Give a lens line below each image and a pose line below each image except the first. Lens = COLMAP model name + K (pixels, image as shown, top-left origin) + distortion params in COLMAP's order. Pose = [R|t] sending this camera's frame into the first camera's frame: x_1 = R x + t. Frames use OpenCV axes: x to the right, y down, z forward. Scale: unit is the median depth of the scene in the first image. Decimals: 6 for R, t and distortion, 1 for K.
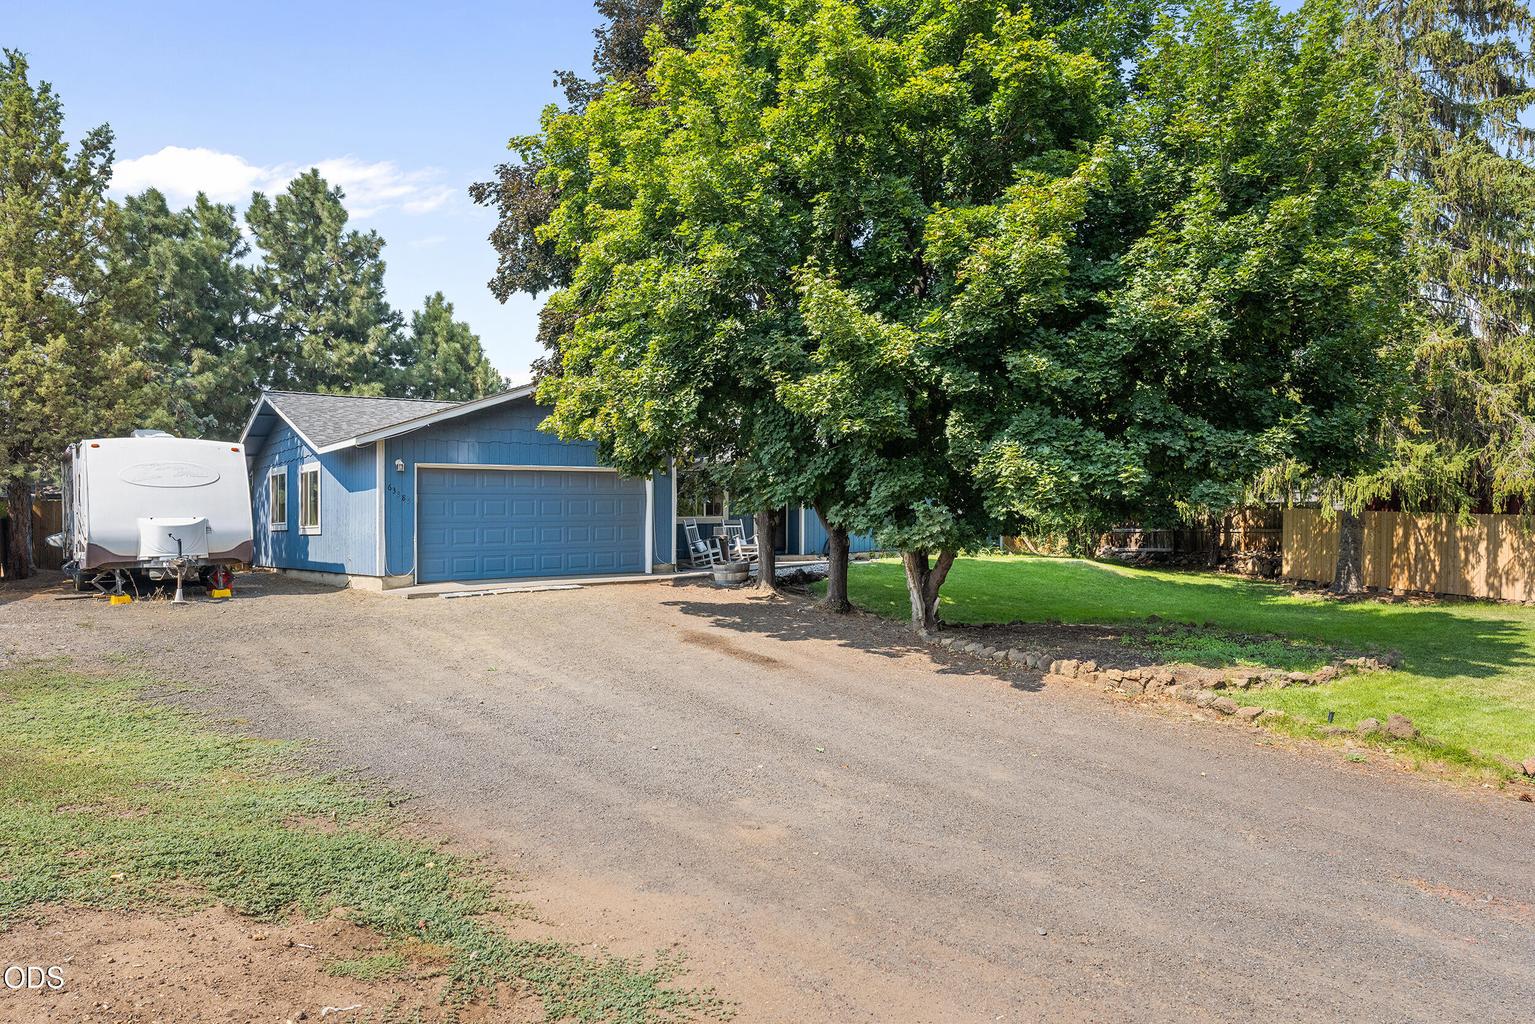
lens RADIAL K [[997.9, 0, 769.6], [0, 997.9, 546.5], [0, 0, 1]] dist [-0.003331, -0.001192]
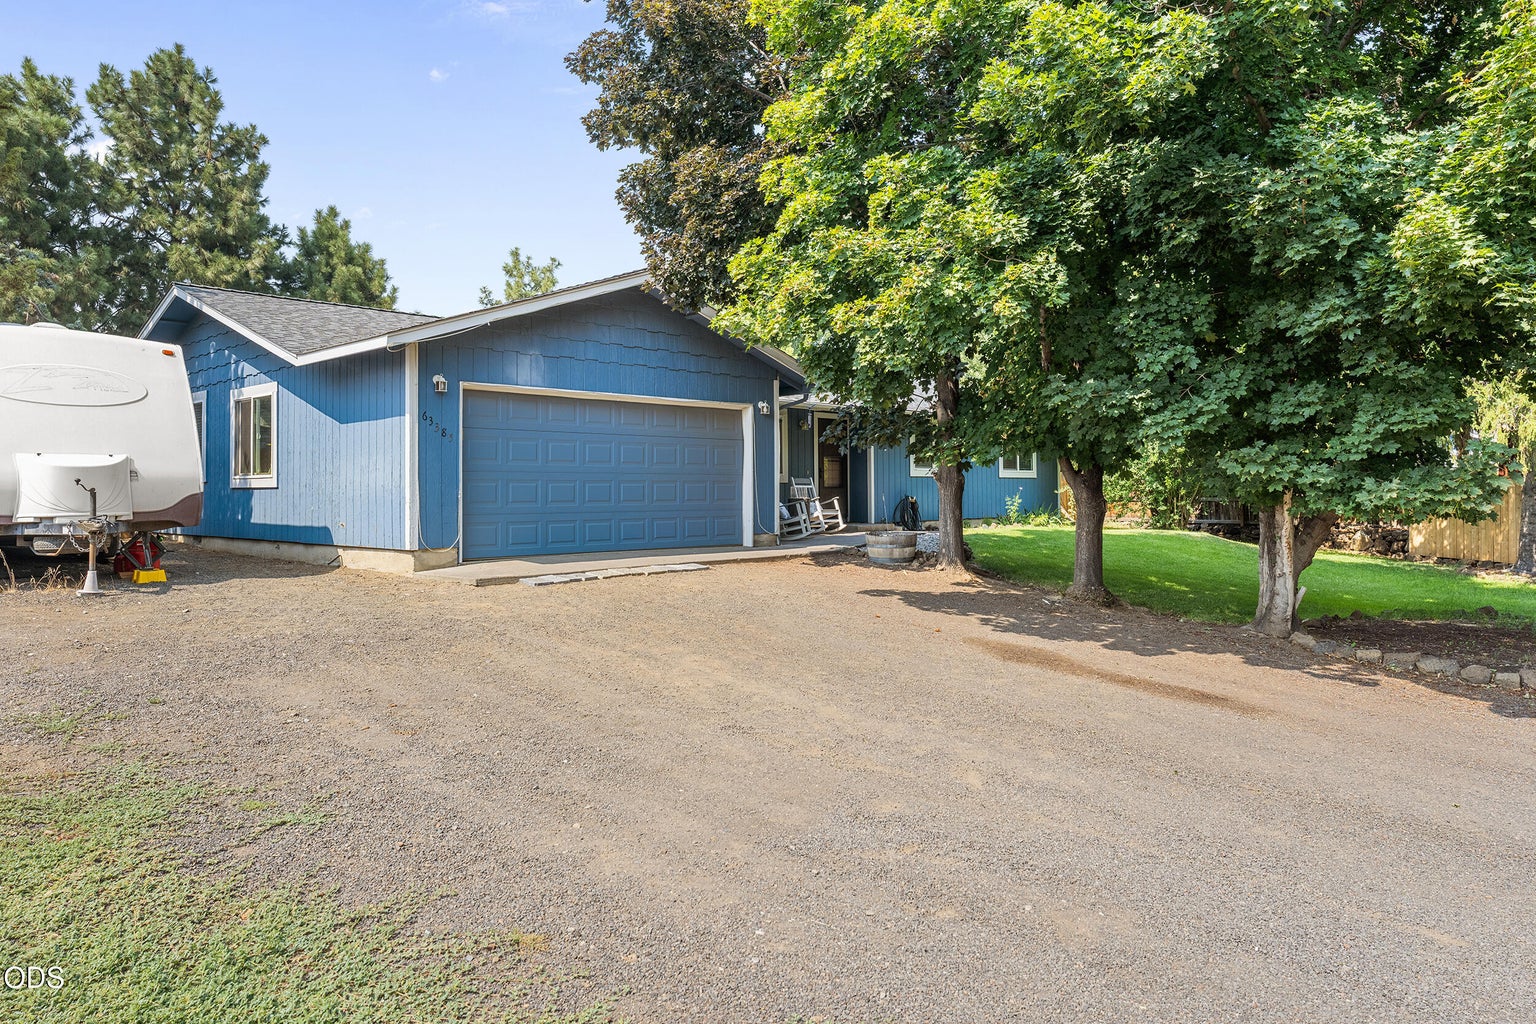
lens RADIAL K [[1000.1, 0, 768.0], [0, 1000.1, 512.0], [0, 0, 1]] dist [-0.005493, -0.000134]
pose [[0.988239, 0.010730, 0.152542, -0.109293], [-0.010237, 0.999940, -0.004015, 0.002055], [-0.152576, 0.002406, 0.988289, 0.131971]]
